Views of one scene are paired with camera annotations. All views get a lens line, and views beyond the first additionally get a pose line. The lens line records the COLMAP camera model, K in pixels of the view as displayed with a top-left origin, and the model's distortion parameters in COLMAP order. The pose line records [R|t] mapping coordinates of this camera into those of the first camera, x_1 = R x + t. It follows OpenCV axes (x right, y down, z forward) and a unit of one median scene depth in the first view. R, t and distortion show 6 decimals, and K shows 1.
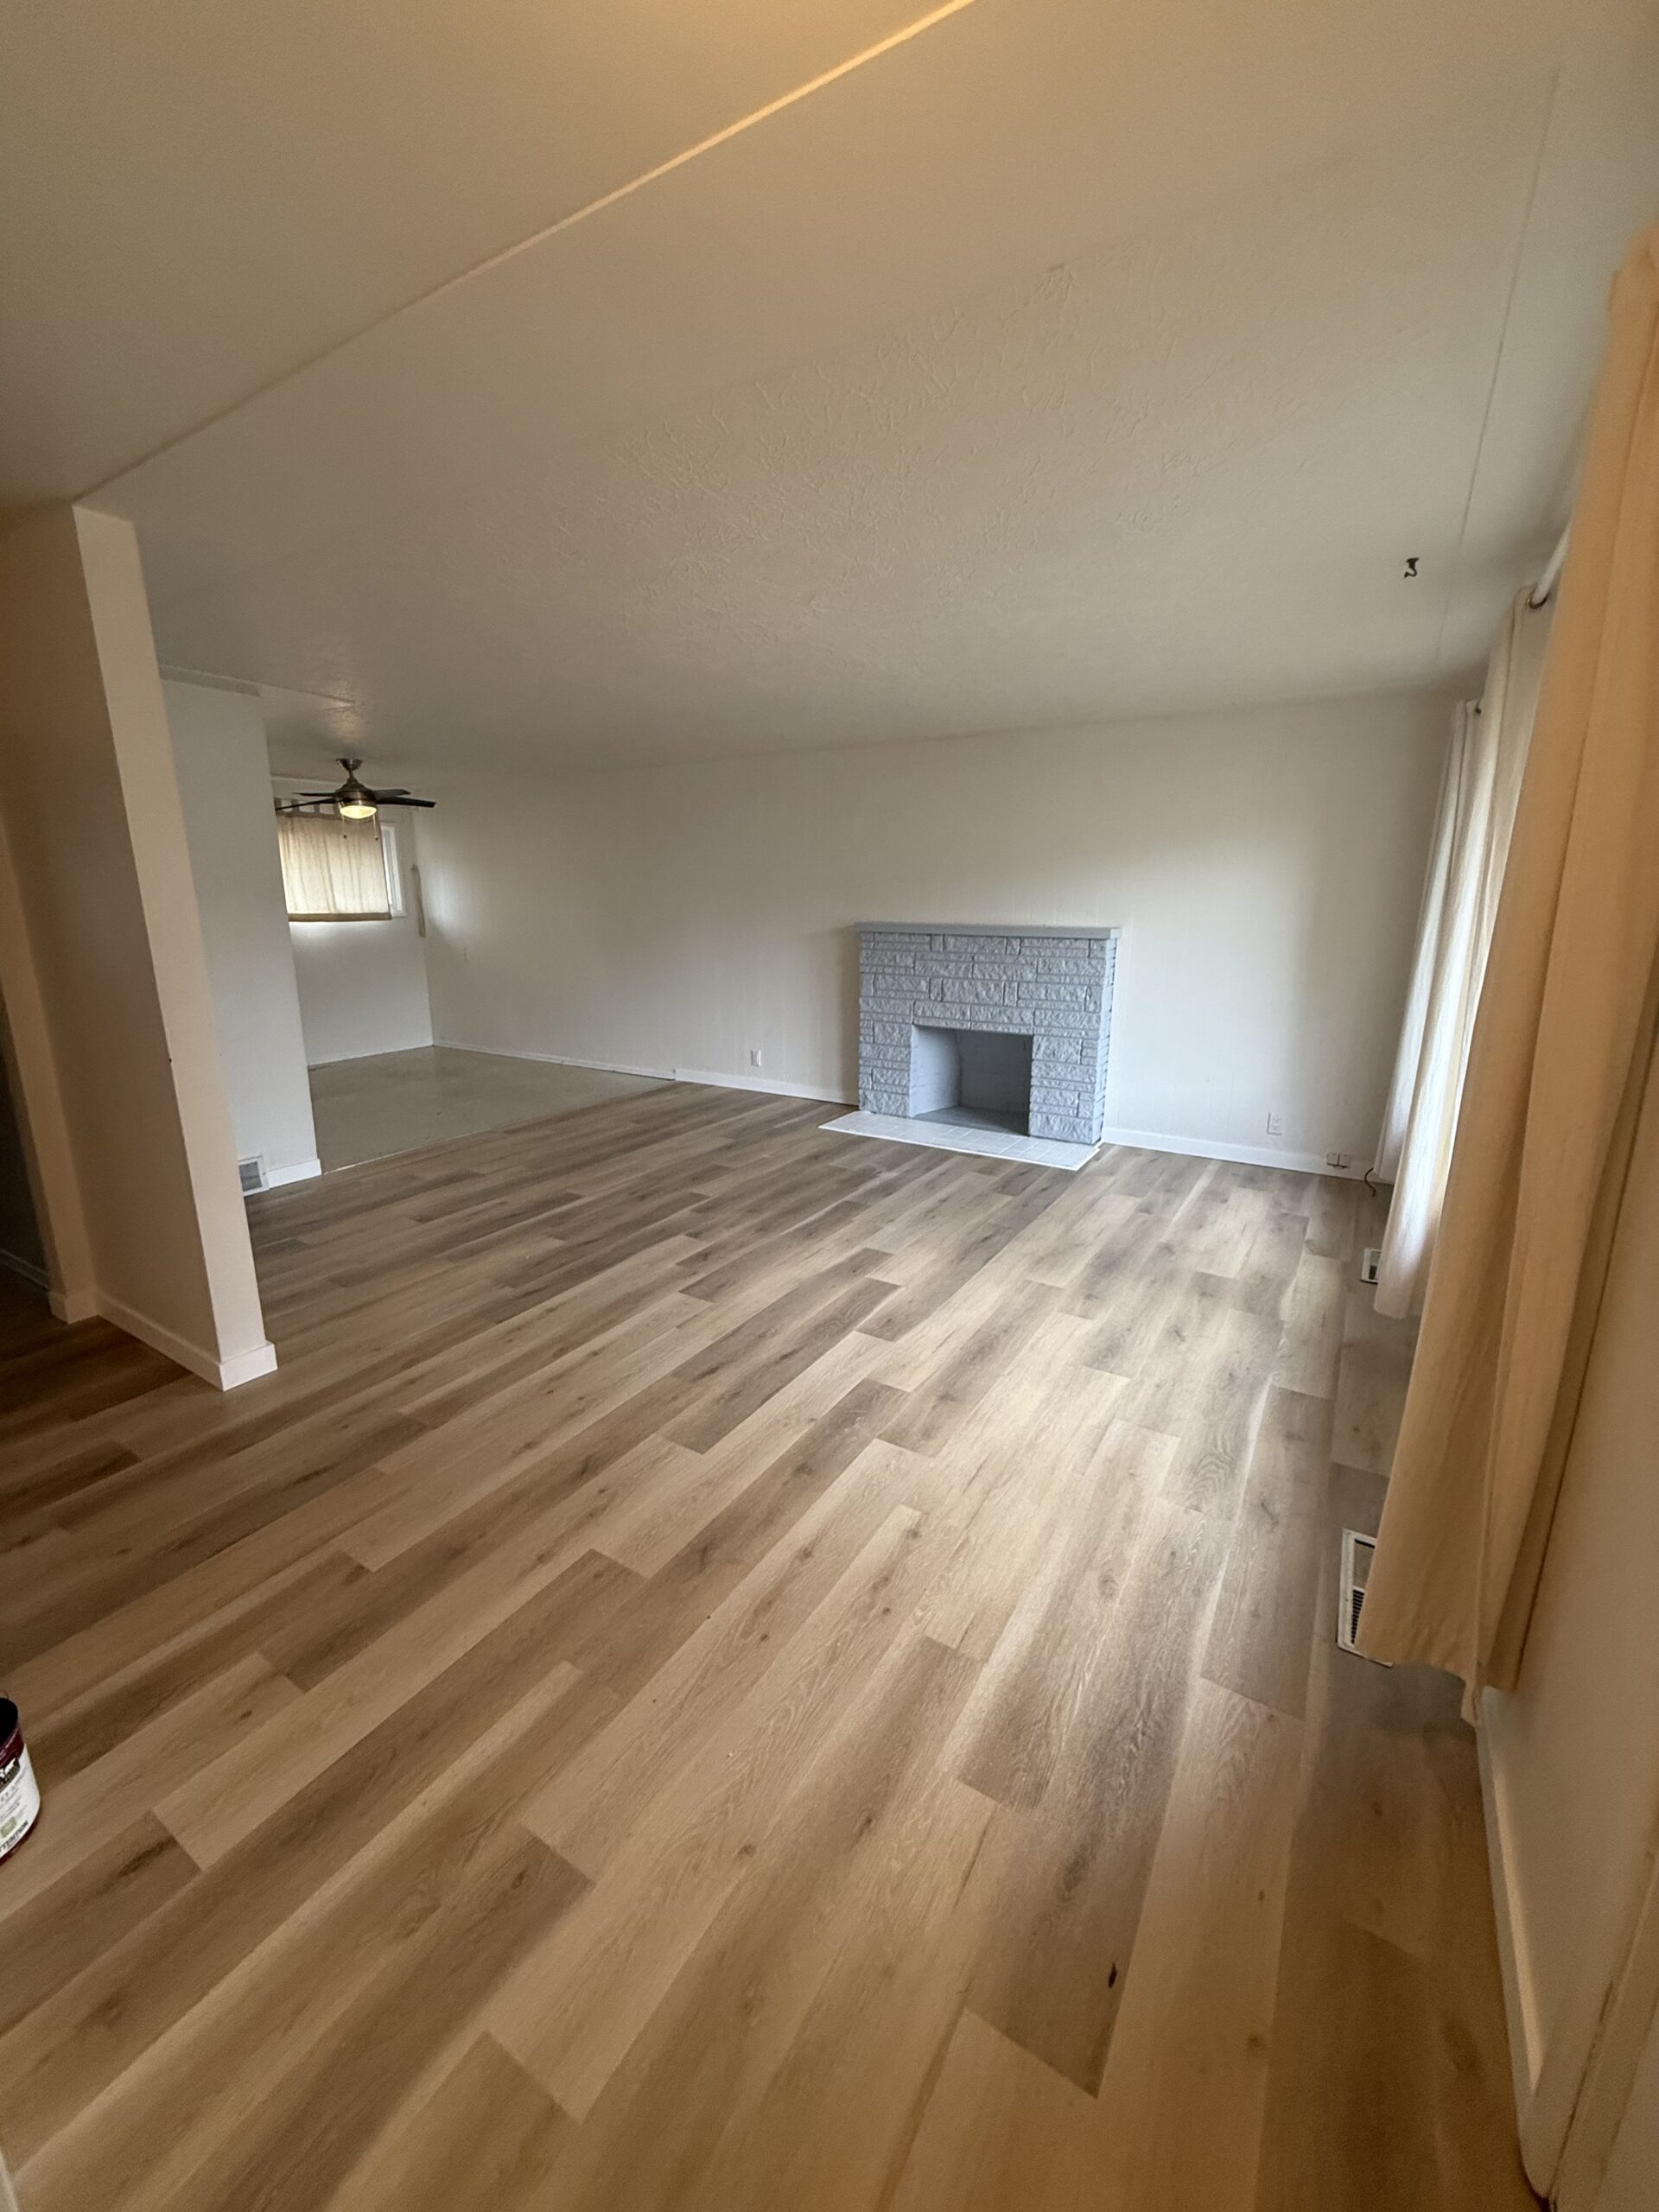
lens RADIAL K [[879.4, 0, 828.0], [0, 879.4, 1097.4], [0, 0, 1]] dist [0.000372, -0.000384]
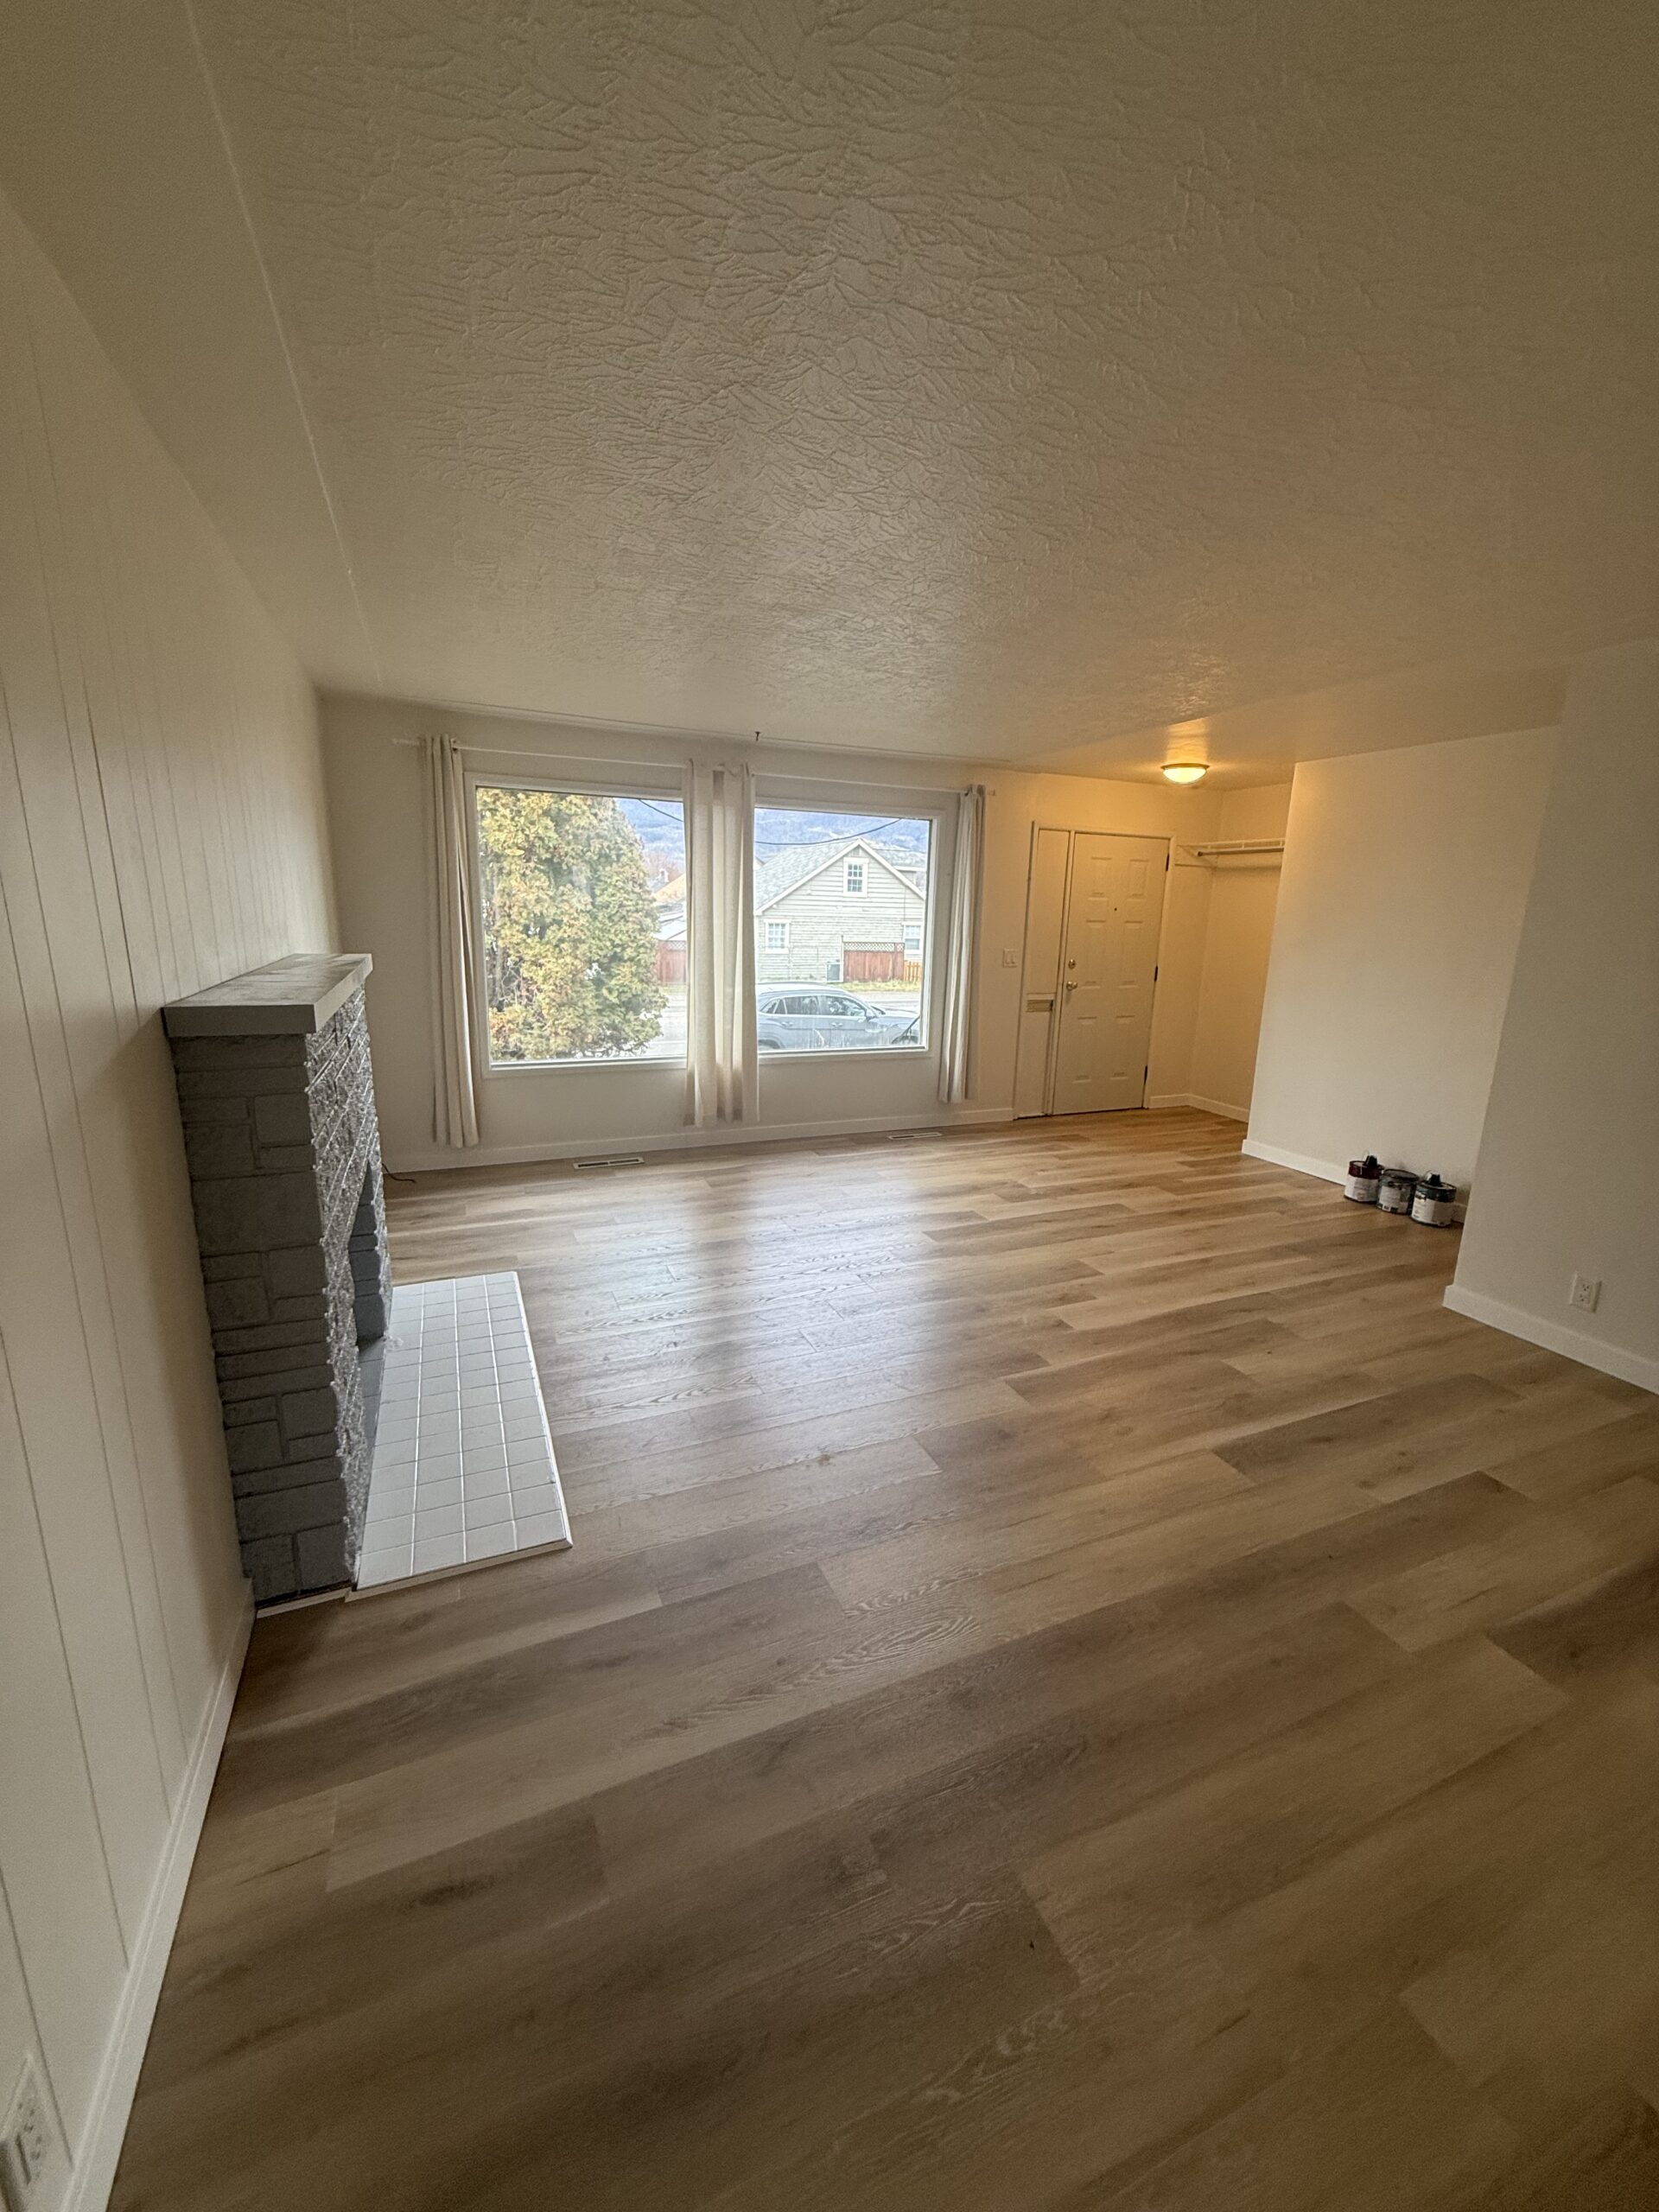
lens RADIAL K [[879.4, 0, 834.0], [0, 879.4, 1100.9], [0, 0, 1]] dist [0.000372, -0.000384]
pose [[-0.826183, -0.148524, 0.543472, -0.467175], [0.097992, 0.912042, 0.398216, -0.462349], [-0.554815, 0.382255, -0.738960, 1.955620]]
